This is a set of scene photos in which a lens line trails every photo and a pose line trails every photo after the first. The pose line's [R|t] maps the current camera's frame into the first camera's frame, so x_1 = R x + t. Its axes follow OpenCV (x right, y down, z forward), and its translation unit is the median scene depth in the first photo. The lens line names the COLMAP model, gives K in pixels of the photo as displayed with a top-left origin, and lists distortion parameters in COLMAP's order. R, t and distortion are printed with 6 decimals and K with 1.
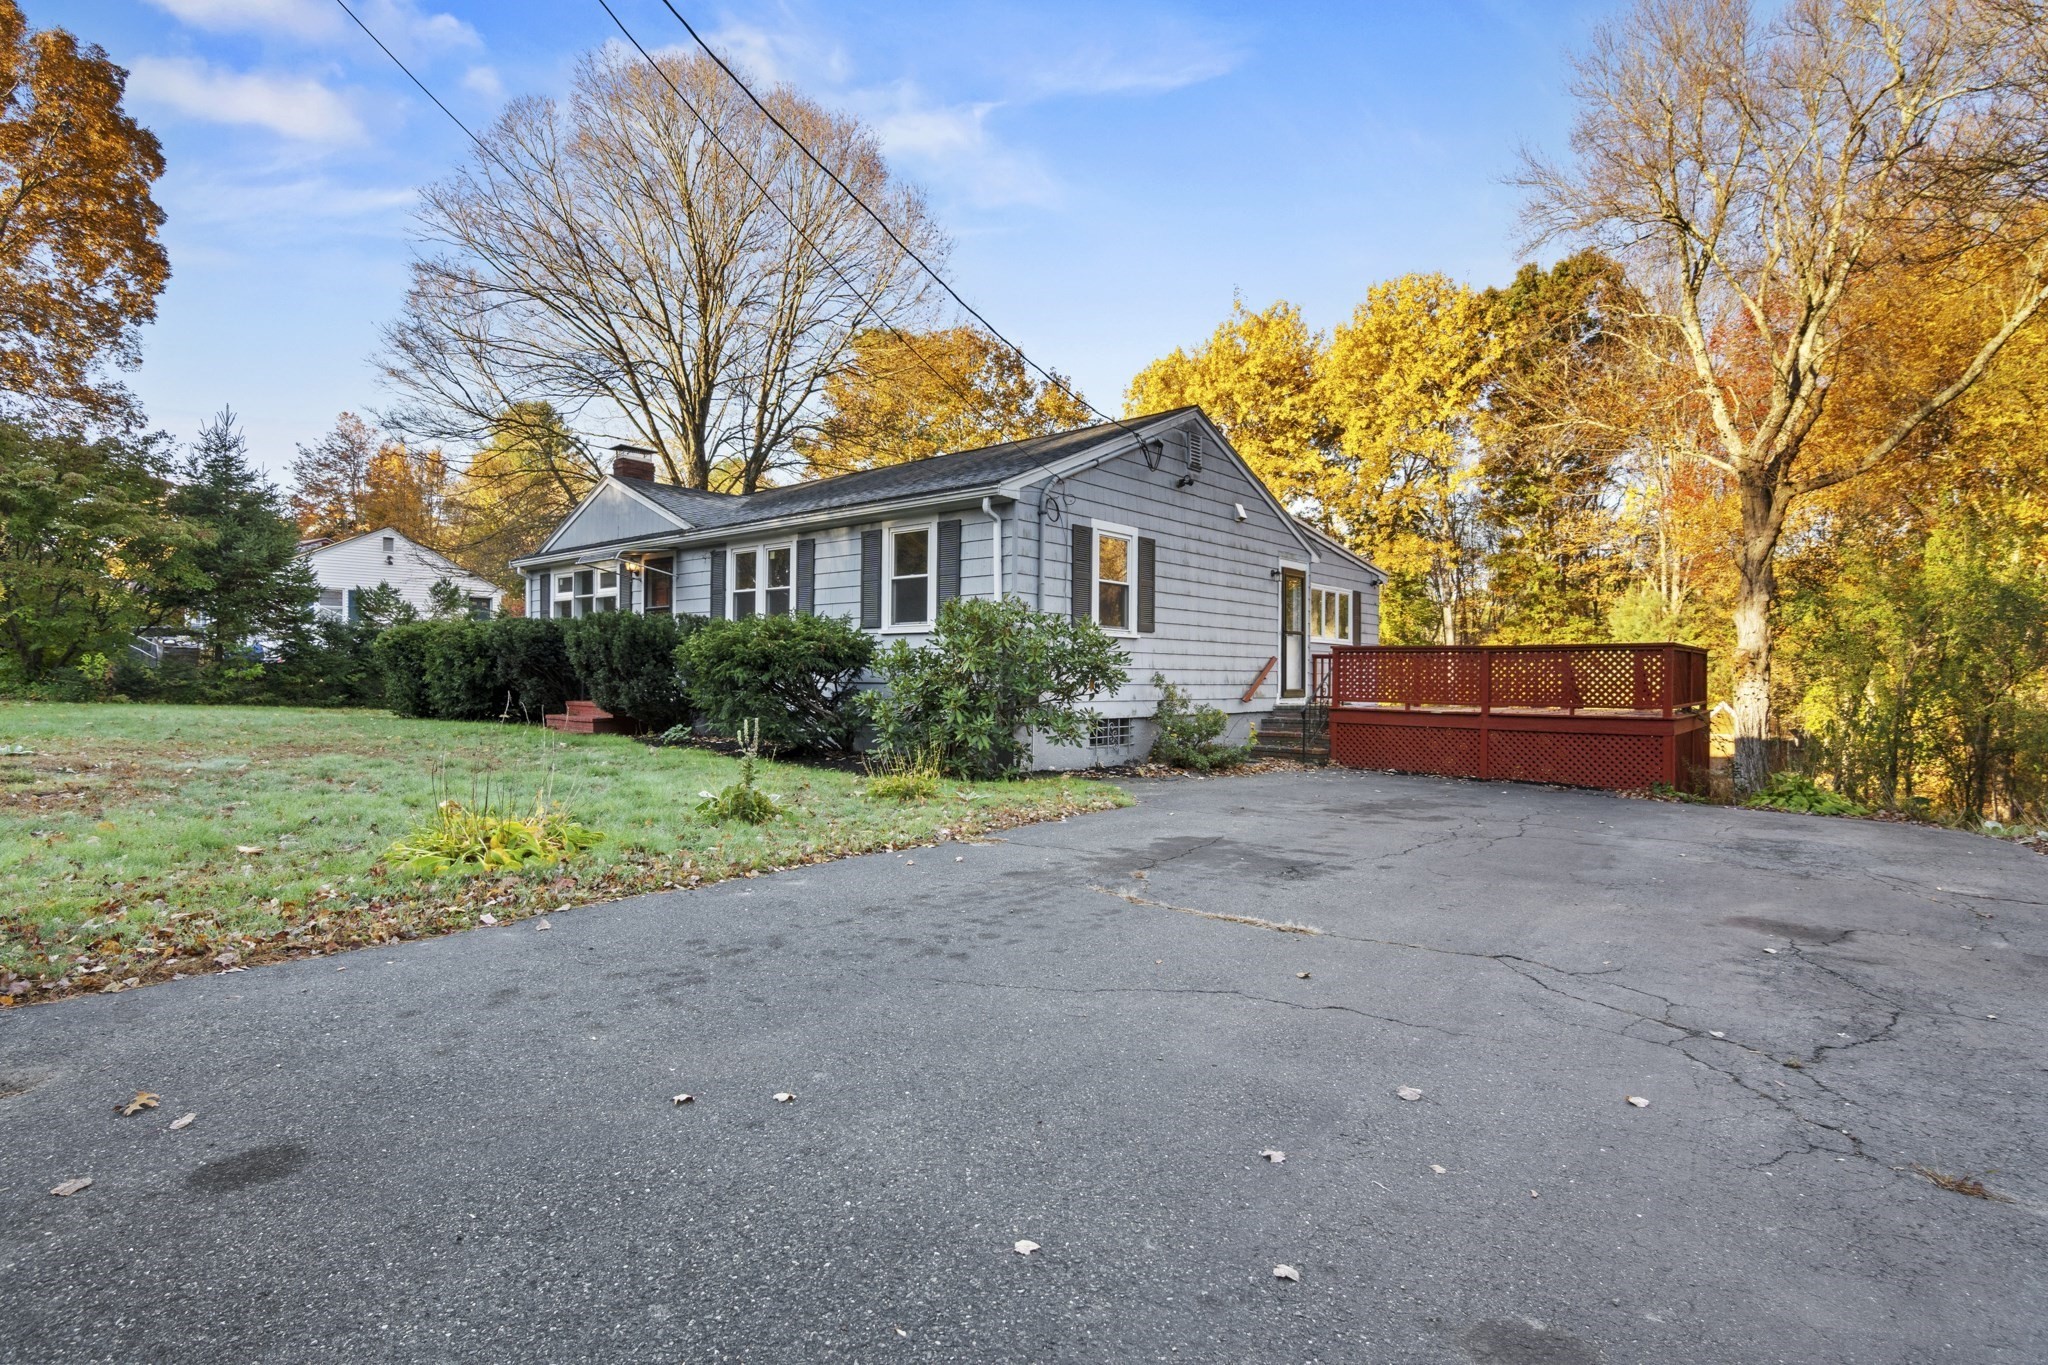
lens RADIAL K [[1011.7, 0, 1029.3], [0, 1011.7, 679.2], [0, 0, 1]] dist [-0.026455, -0.000662]
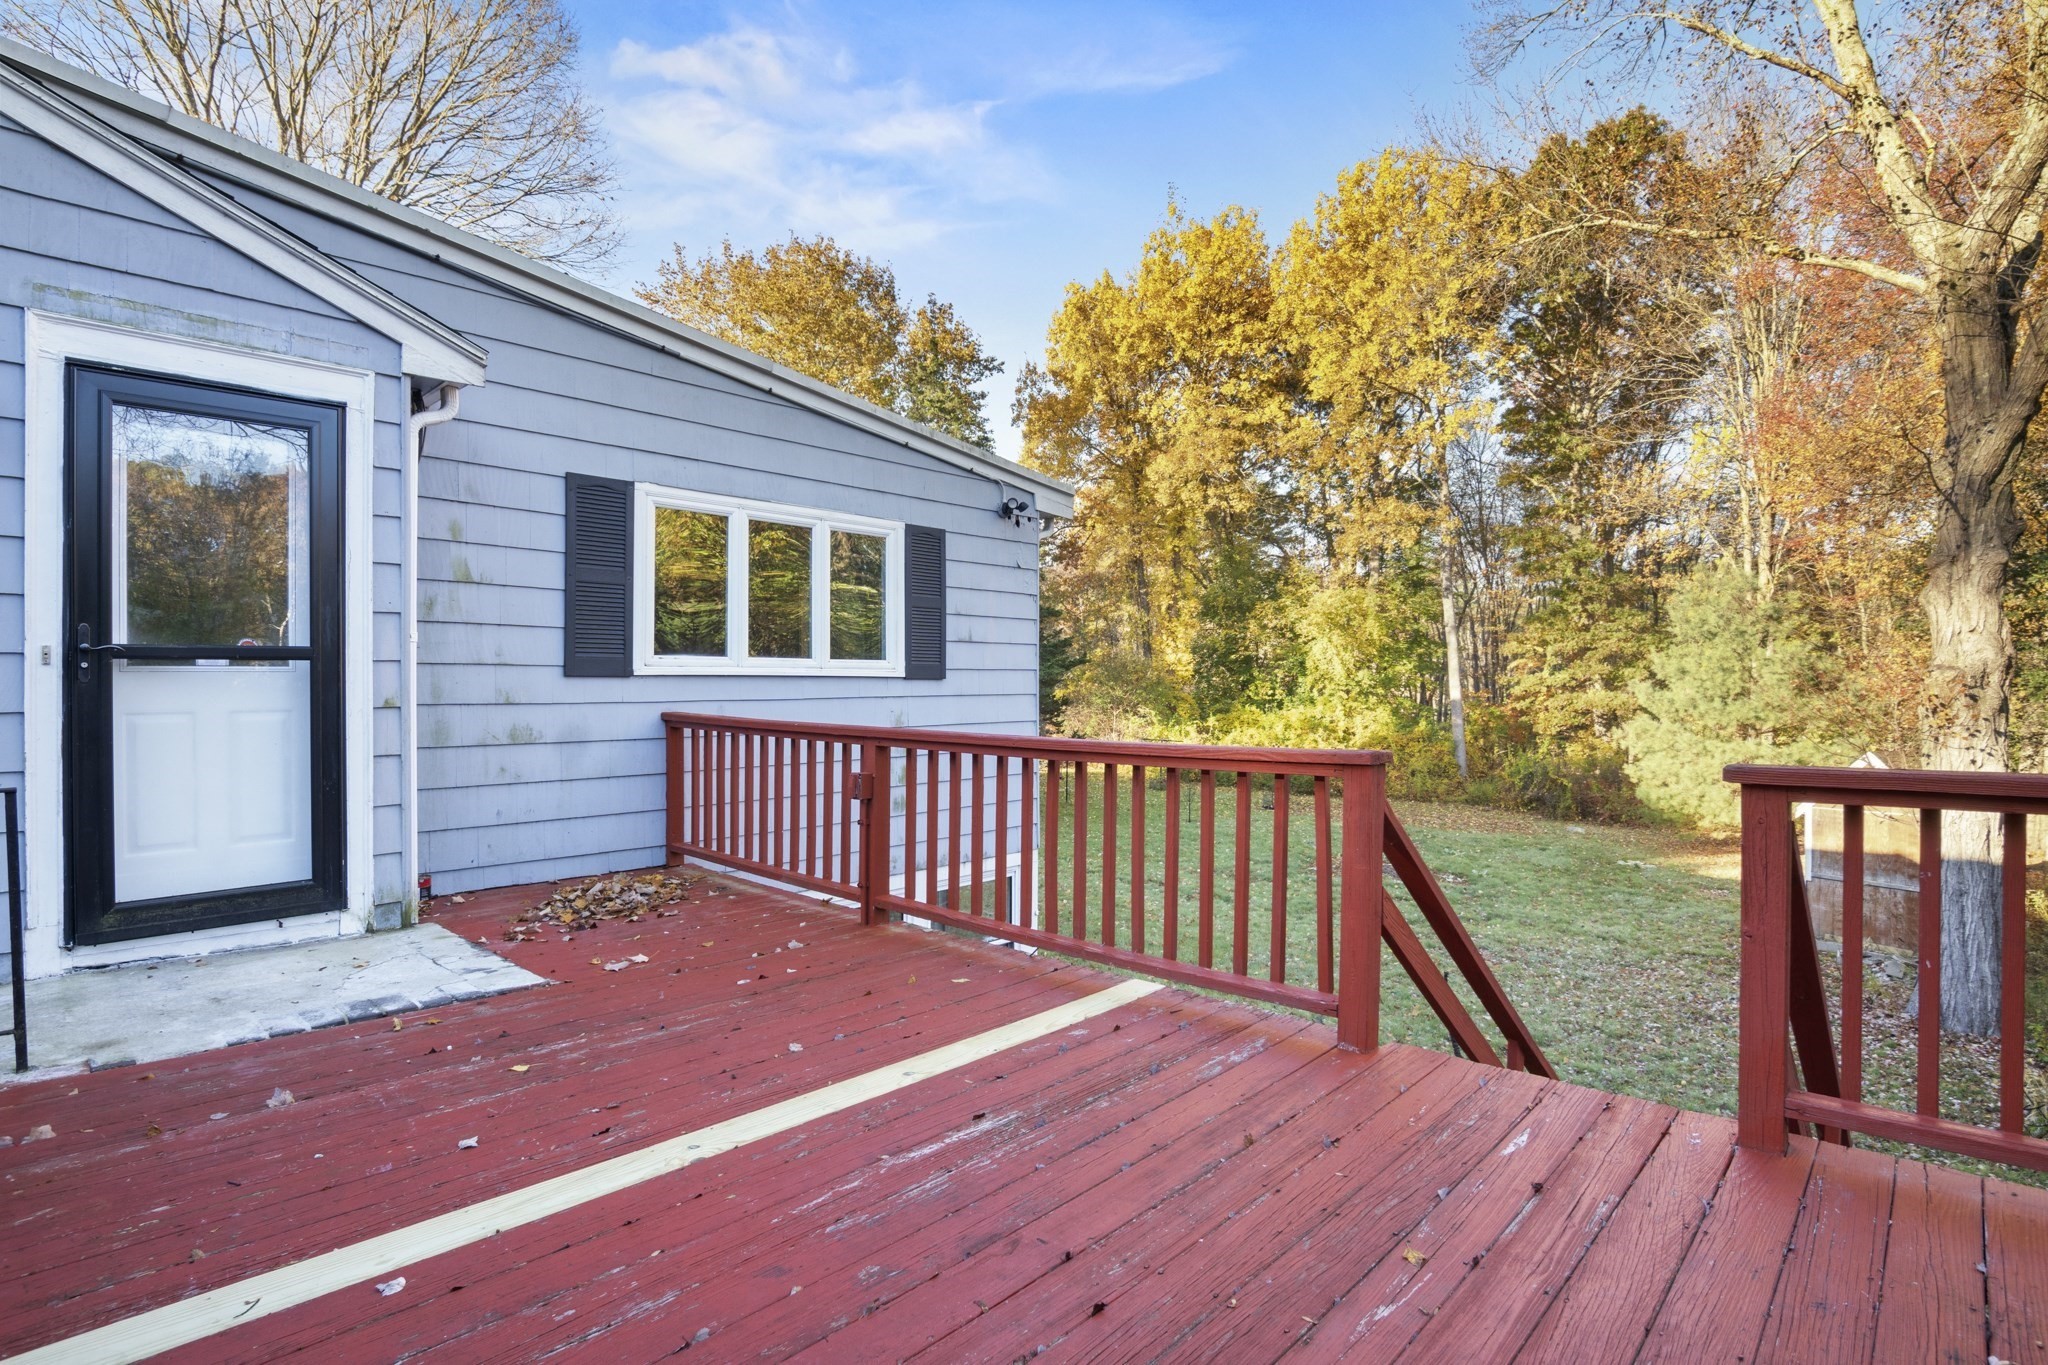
lens RADIAL K [[1011.7, 0, 1030.9], [0, 1011.7, 676.1], [0, 0, 1]] dist [-0.026455, -0.000662]
pose [[0.998753, -0.004469, -0.049720, 0.137185], [0.004328, 0.999986, -0.002942, -0.011674], [0.049733, 0.002723, 0.998759, 0.228979]]
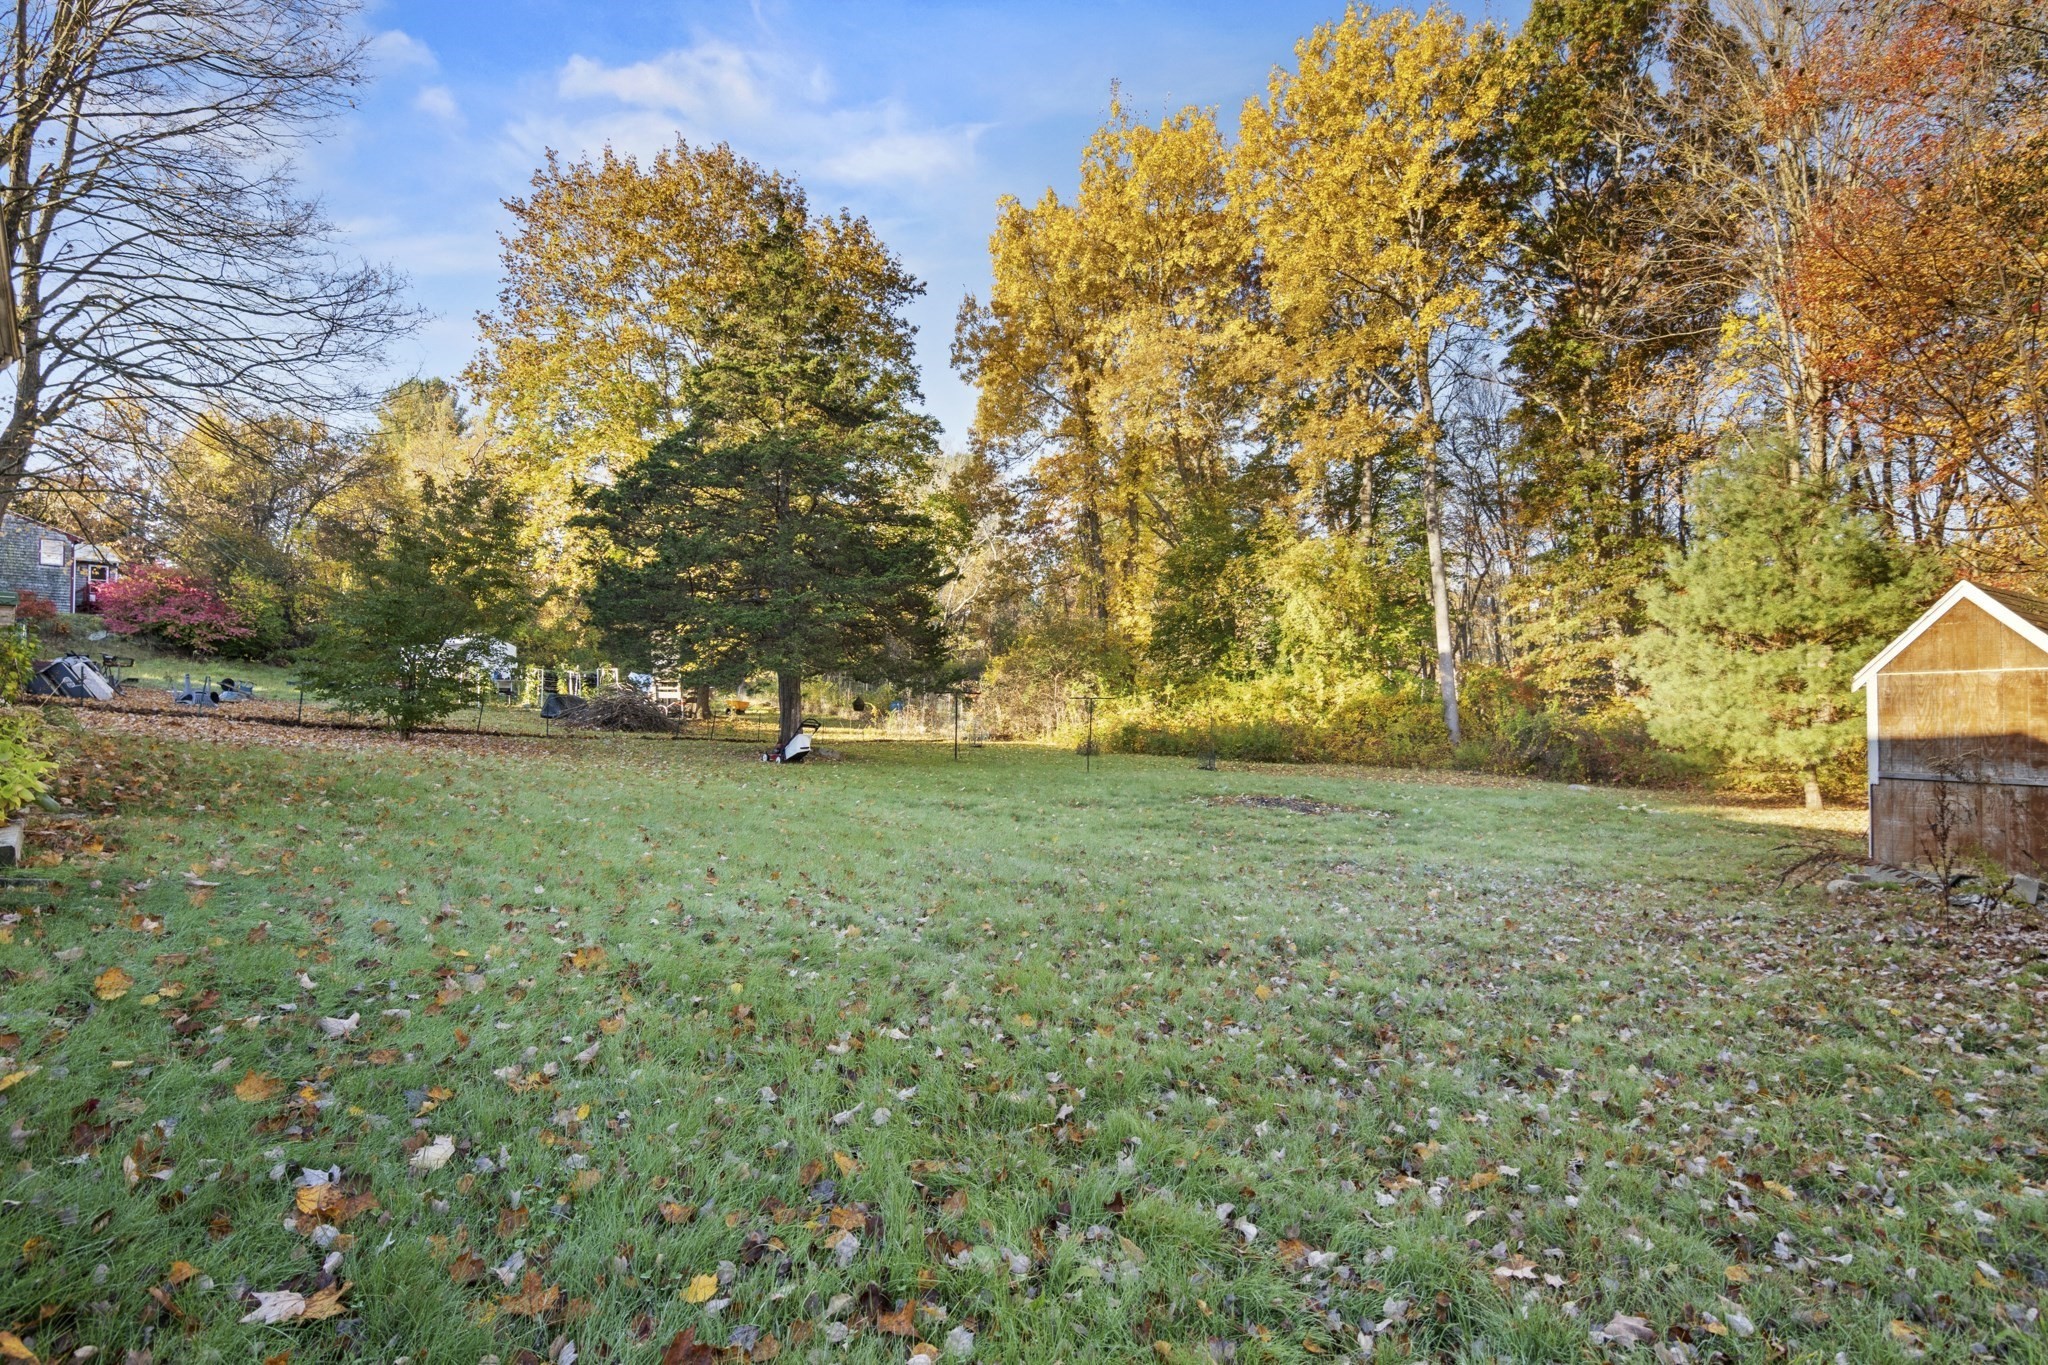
lens RADIAL K [[1011.7, 0, 1026.0], [0, 1011.7, 686.1], [0, 0, 1]] dist [-0.026455, -0.000662]
pose [[0.995177, -0.009952, -0.097593, 0.211697], [0.007484, 0.999644, -0.025619, 0.038520], [0.097813, 0.024765, 0.994897, 0.332446]]
